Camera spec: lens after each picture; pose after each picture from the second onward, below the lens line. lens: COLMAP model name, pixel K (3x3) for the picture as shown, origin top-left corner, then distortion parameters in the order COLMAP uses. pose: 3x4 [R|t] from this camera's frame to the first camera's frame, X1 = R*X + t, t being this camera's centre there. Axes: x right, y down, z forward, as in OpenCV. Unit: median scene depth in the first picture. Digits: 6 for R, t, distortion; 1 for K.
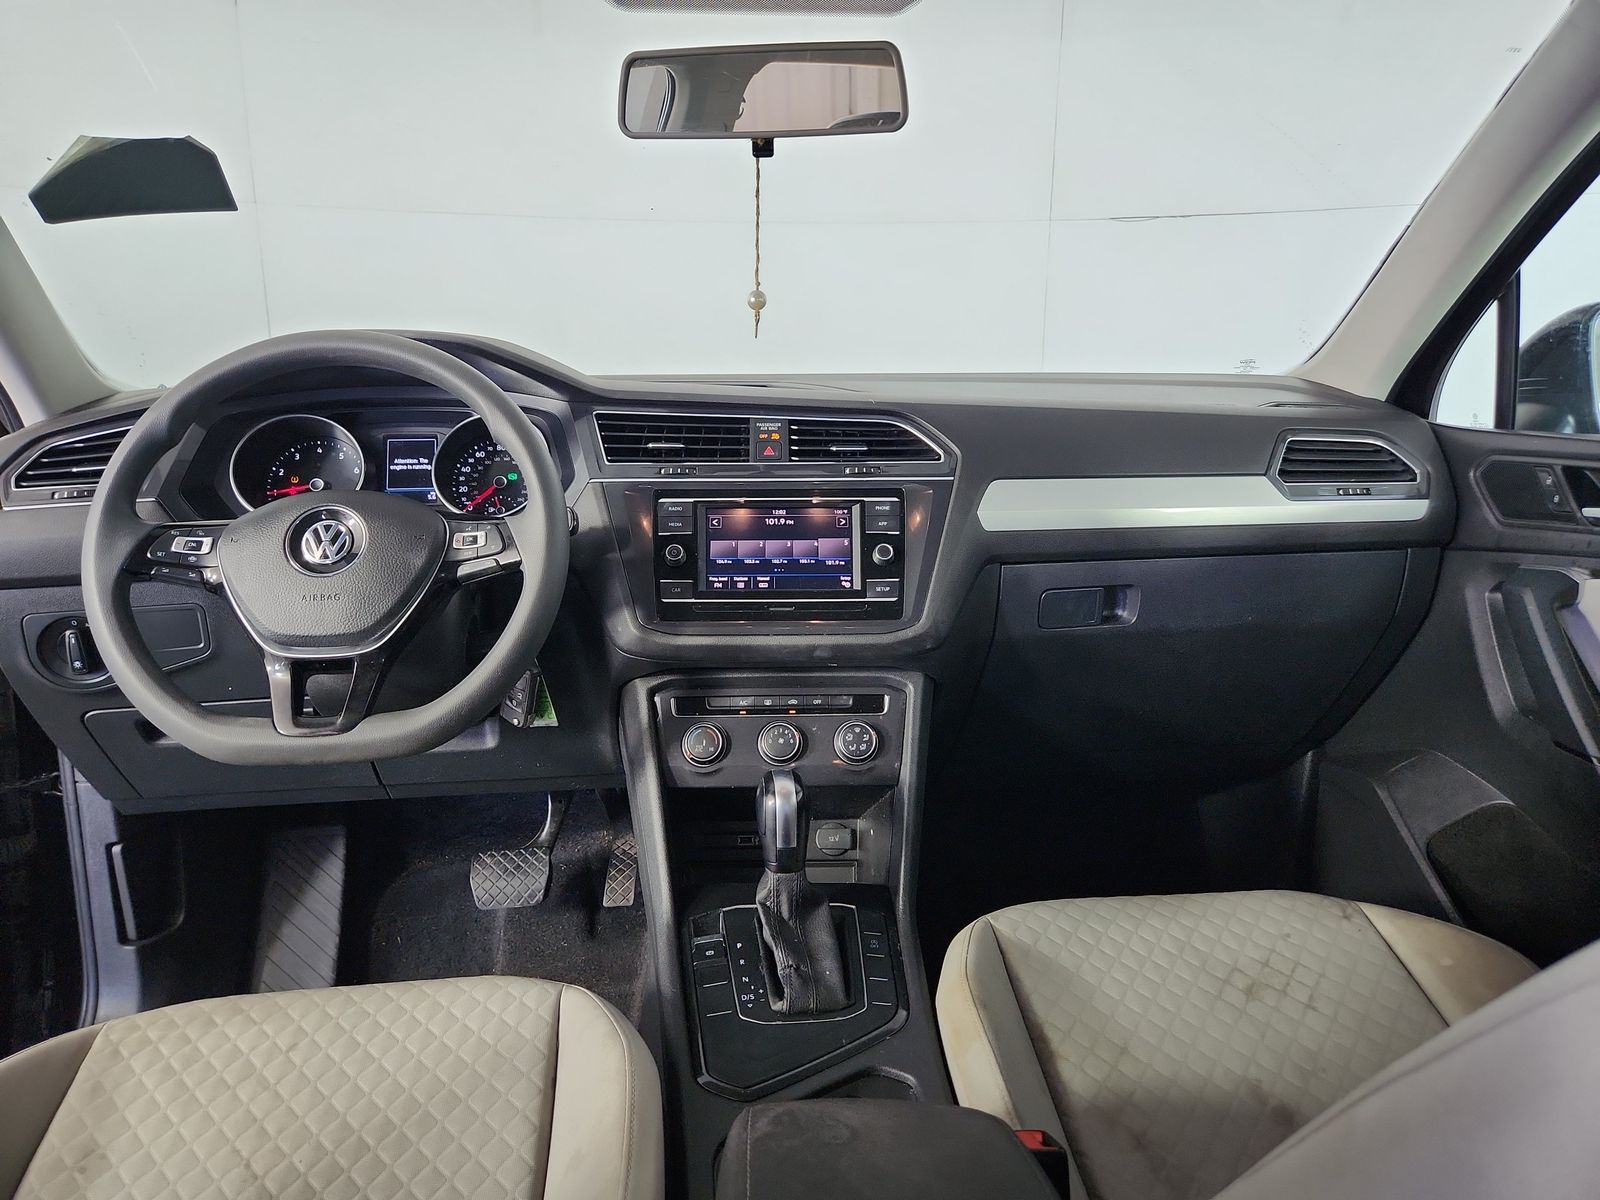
lens RADIAL K [[1104.7, 0, 797.0], [0, 1104.7, 584.0], [0, 0, 1]] dist [0.056419, -0.062860]
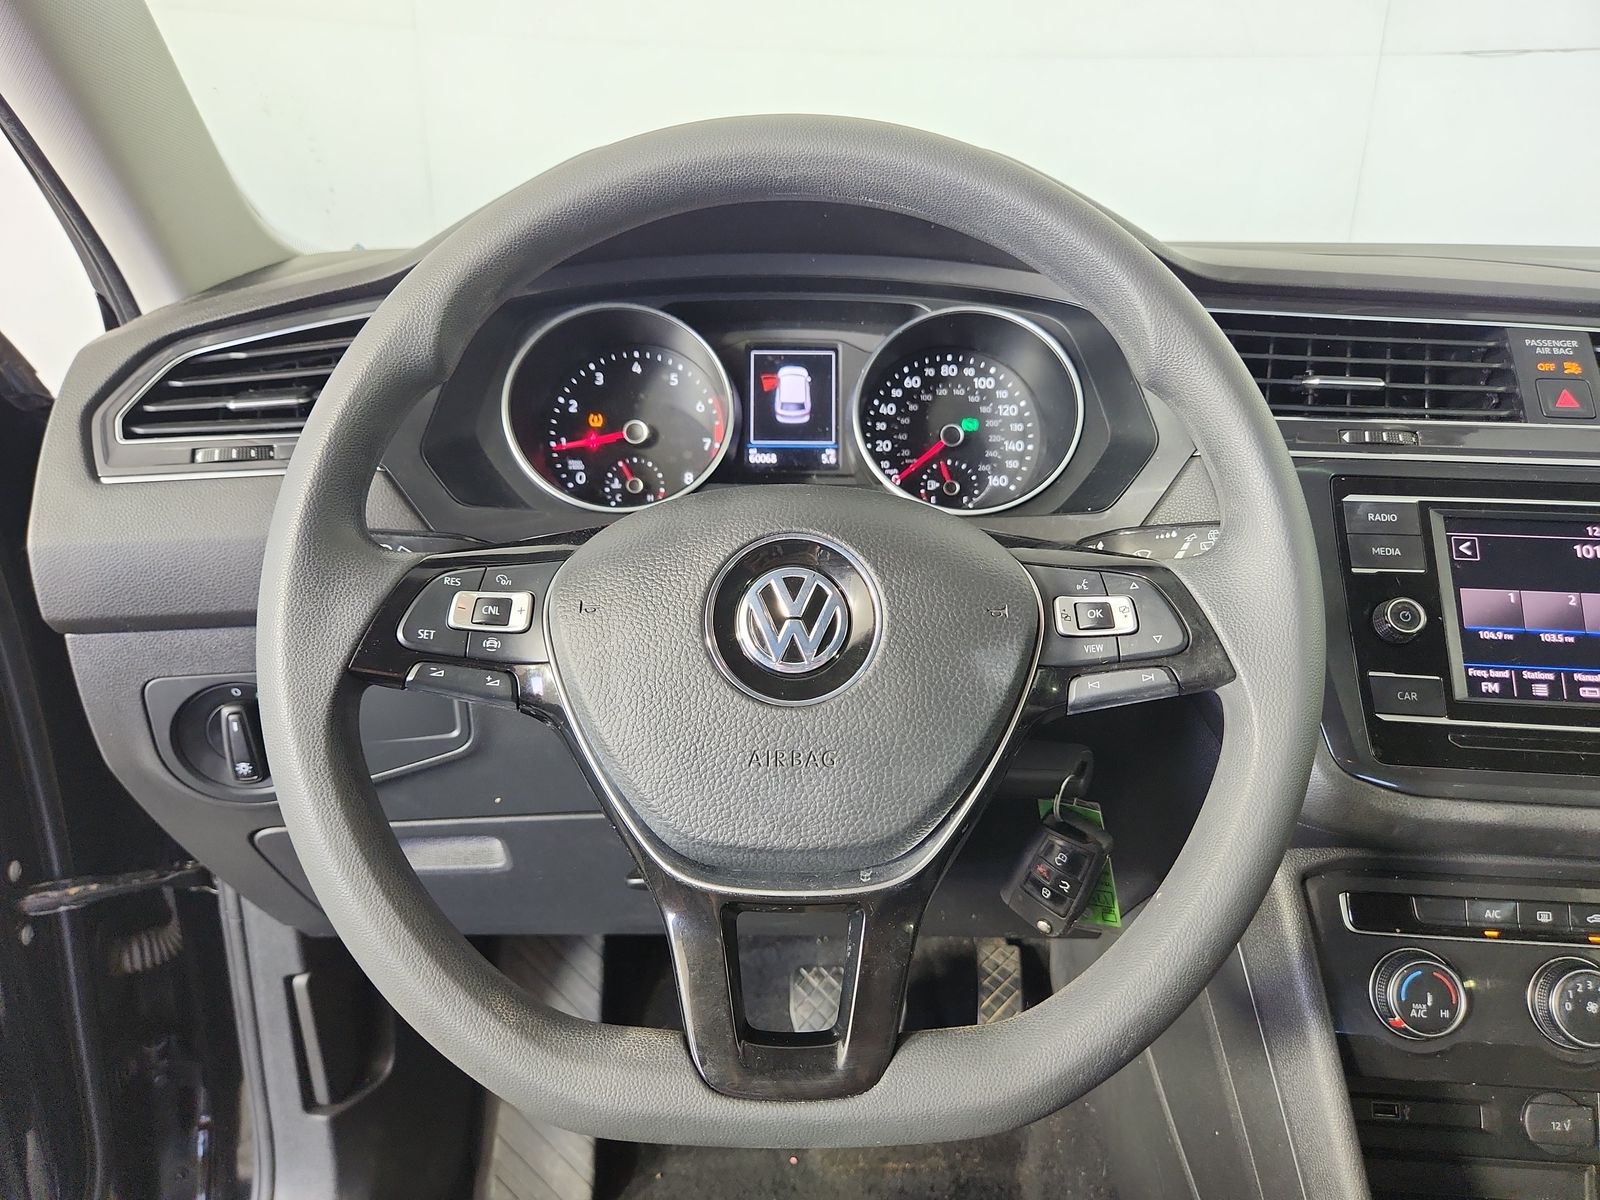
lens RADIAL K [[1119.0, 0, 800.0], [0, 1119.0, 600.0], [0, 0, 1]] dist [0.016932, -0.002101]
pose [[0.994095, 0.049170, -0.096730, -0.319164], [-0.038136, 0.992888, 0.112779, -0.078976], [0.101588, -0.108425, 0.988900, 0.486578]]
